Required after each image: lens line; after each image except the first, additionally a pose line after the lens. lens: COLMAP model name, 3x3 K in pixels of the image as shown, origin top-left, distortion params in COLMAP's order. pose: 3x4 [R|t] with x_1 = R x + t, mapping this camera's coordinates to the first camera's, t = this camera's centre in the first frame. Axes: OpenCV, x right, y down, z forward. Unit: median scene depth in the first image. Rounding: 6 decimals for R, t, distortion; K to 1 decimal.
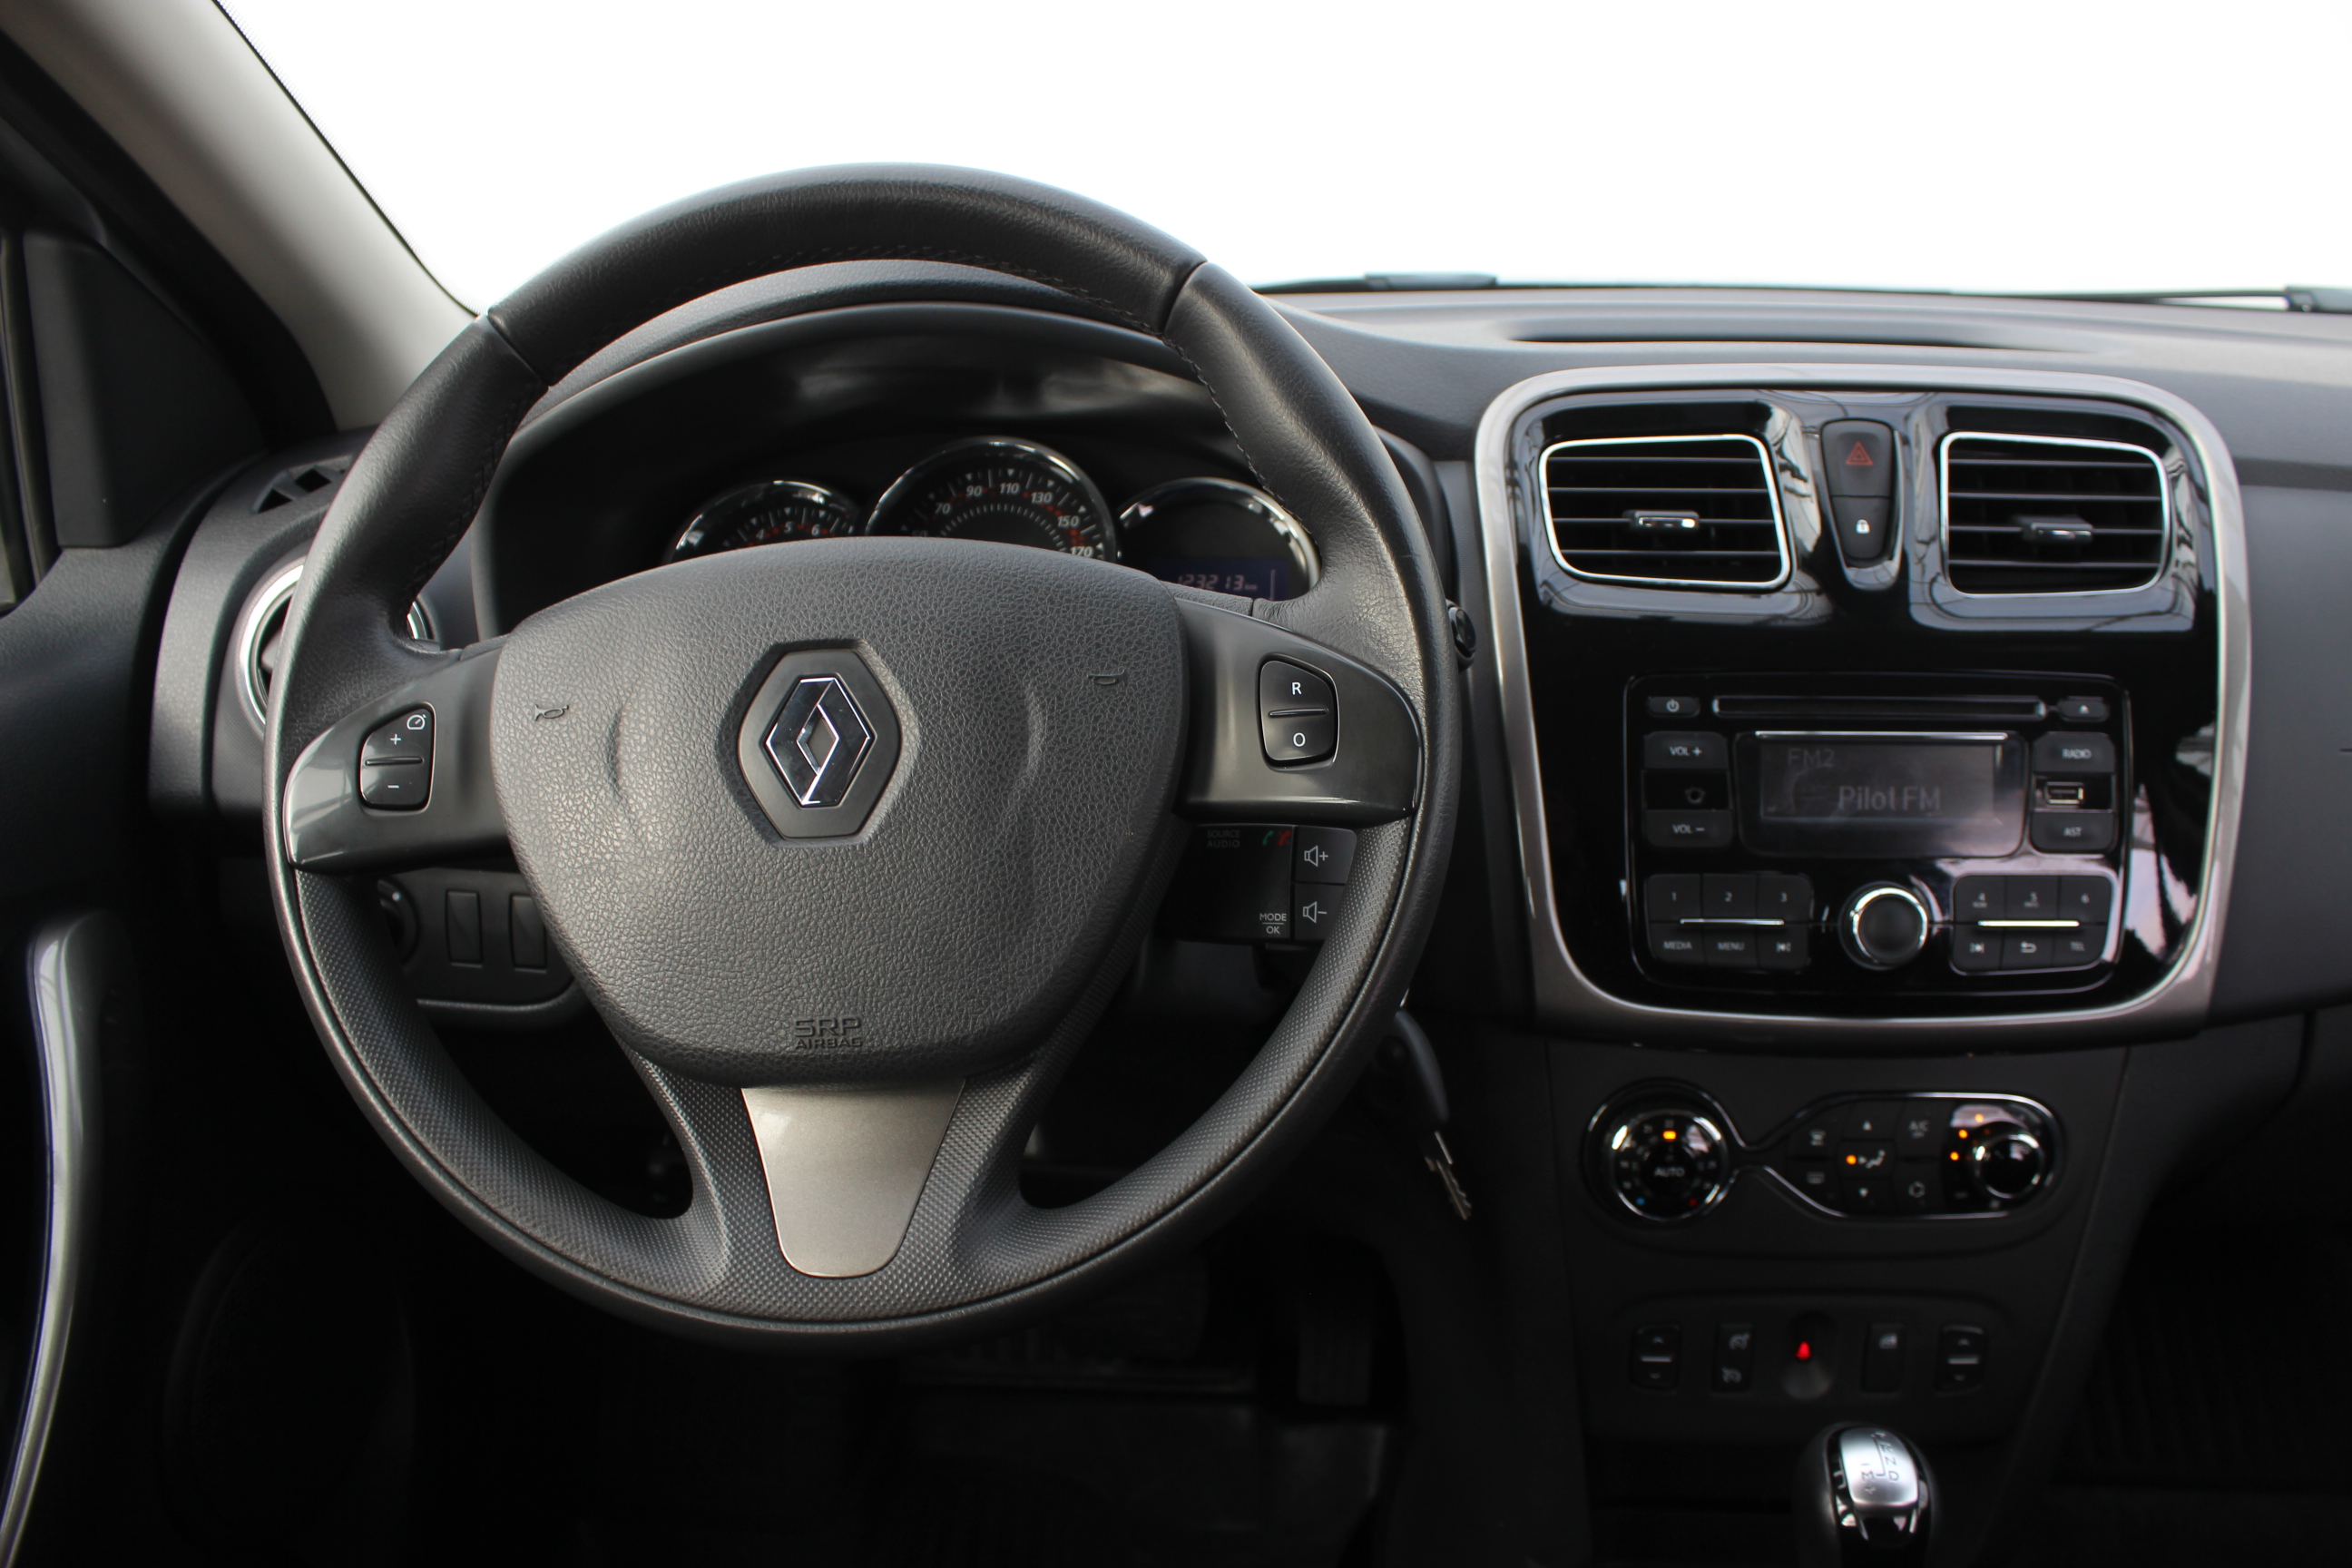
lens RADIAL K [[1947.6, 0, 1283.5], [0, 1947.6, 837.1], [0, 0, 1]] dist [-0.170756, 0.140013]
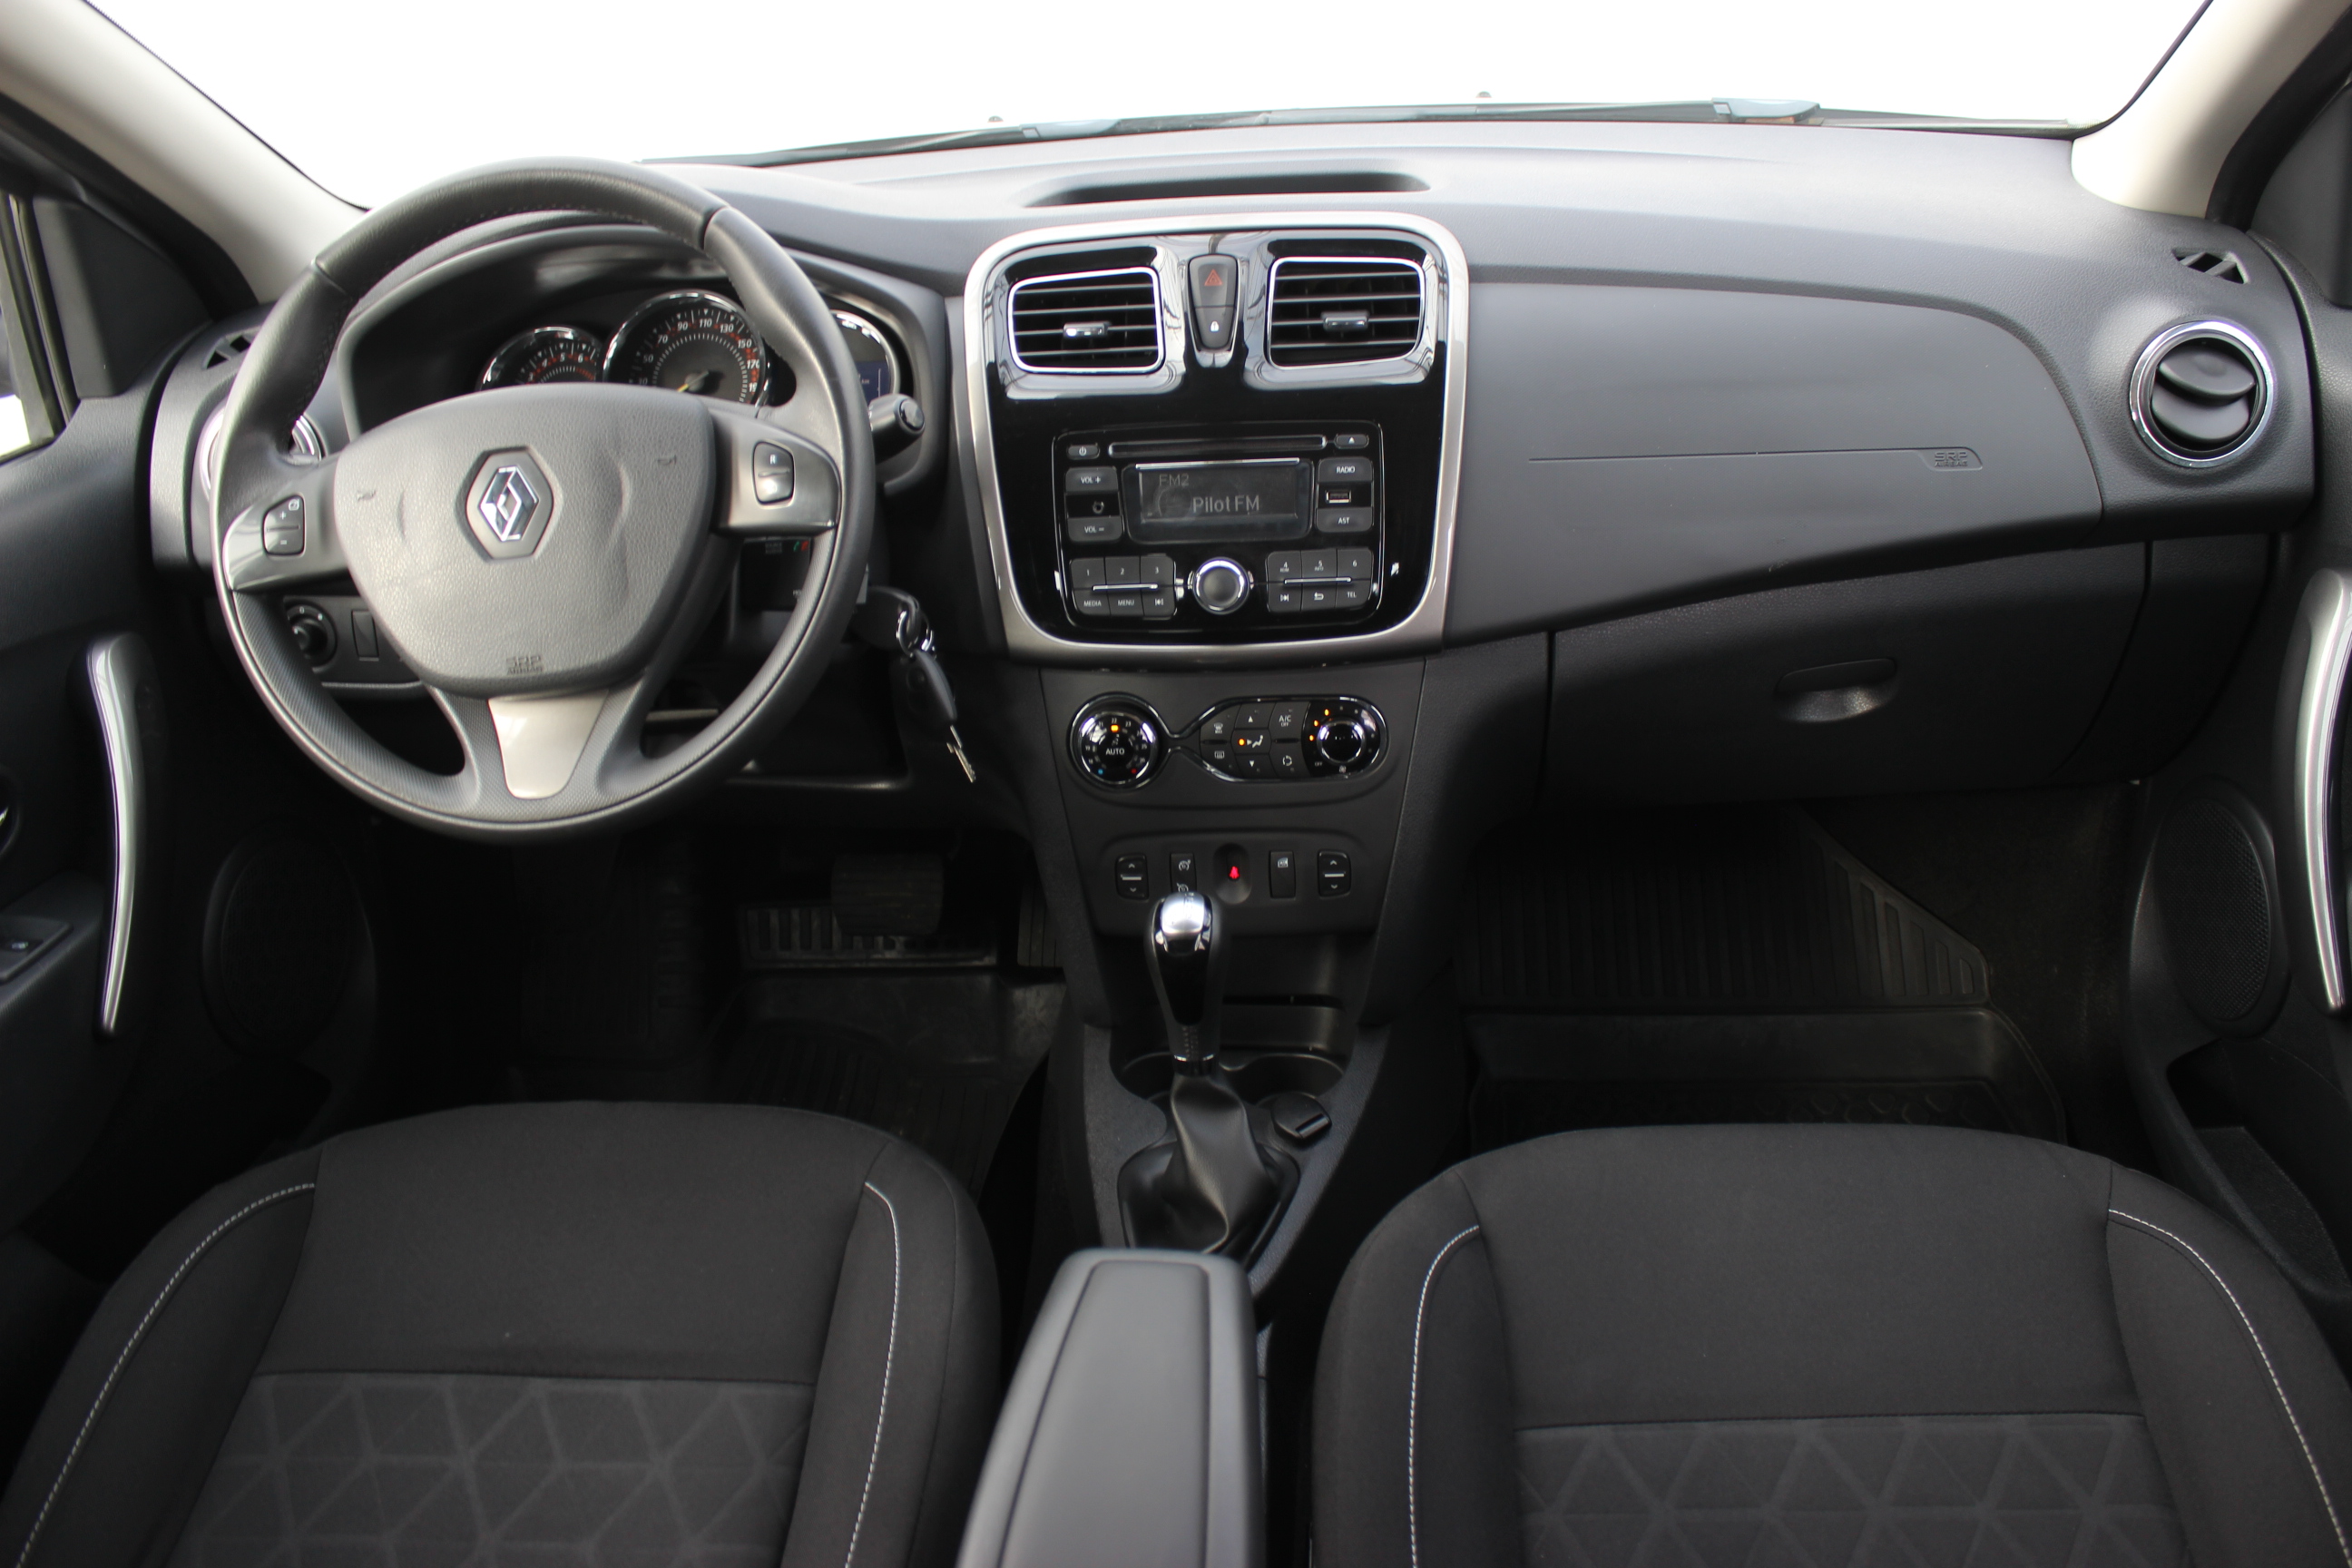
lens RADIAL K [[1947.6, 0, 1283.5], [0, 1947.6, 837.1], [0, 0, 1]] dist [-0.170756, 0.140013]
pose [[0.999037, -0.035890, -0.025233, 0.389234], [0.039013, 0.989841, 0.136720, 0.033954], [0.020070, -0.137573, 0.990288, -0.589529]]
